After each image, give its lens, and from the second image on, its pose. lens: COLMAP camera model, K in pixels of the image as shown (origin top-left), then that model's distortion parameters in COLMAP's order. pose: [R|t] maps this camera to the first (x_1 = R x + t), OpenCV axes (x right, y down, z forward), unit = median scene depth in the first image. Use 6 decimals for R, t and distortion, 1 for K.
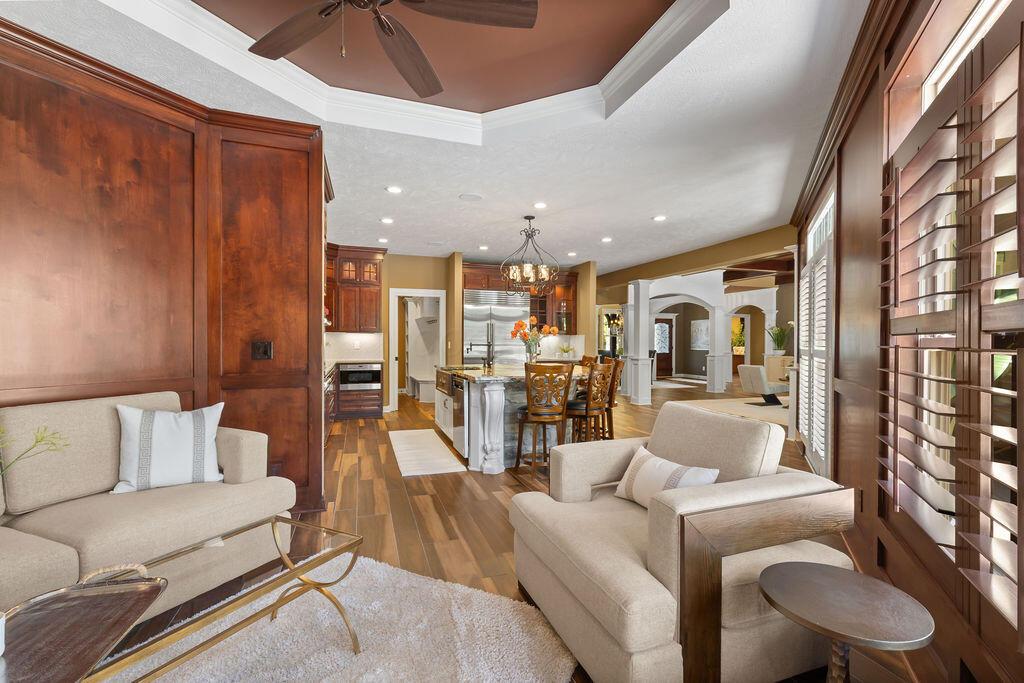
lens RADIAL K [[458.0, 0, 517.7], [0, 458.0, 340.9], [0, 0, 1]] dist [-0.000404, 0.000070]
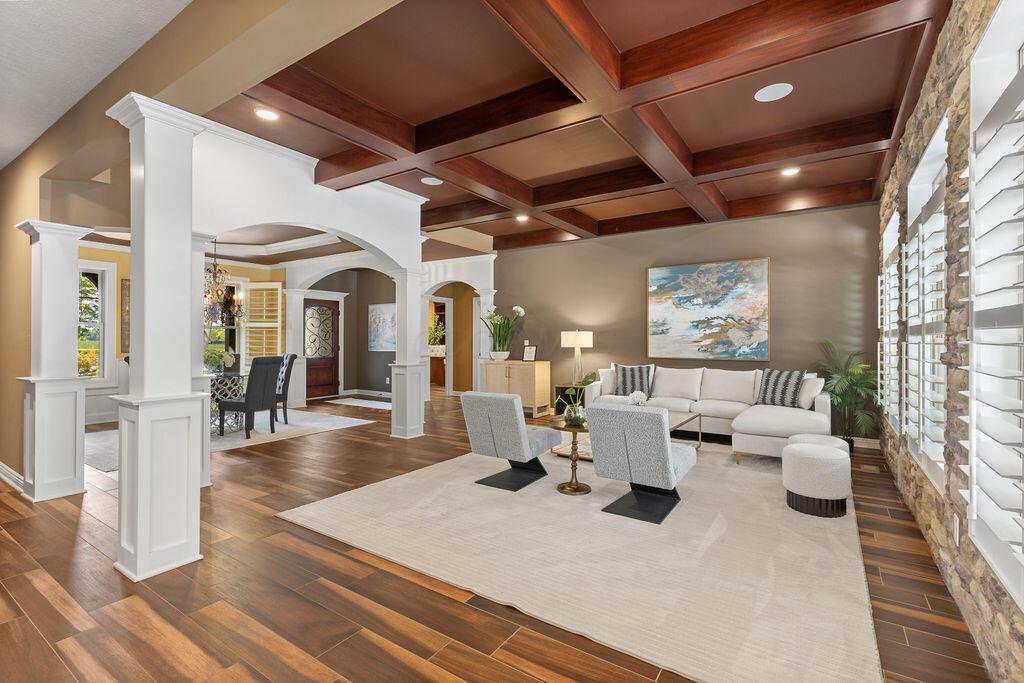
lens RADIAL K [[458.0, 0, 517.7], [0, 458.0, 340.9], [0, 0, 1]] dist [-0.000404, 0.000070]
pose [[0.791724, -0.002722, 0.610873, 0.300814], [-0.001268, 0.999981, 0.006100, 0.002936], [-0.610878, -0.005604, 0.791705, 0.722842]]
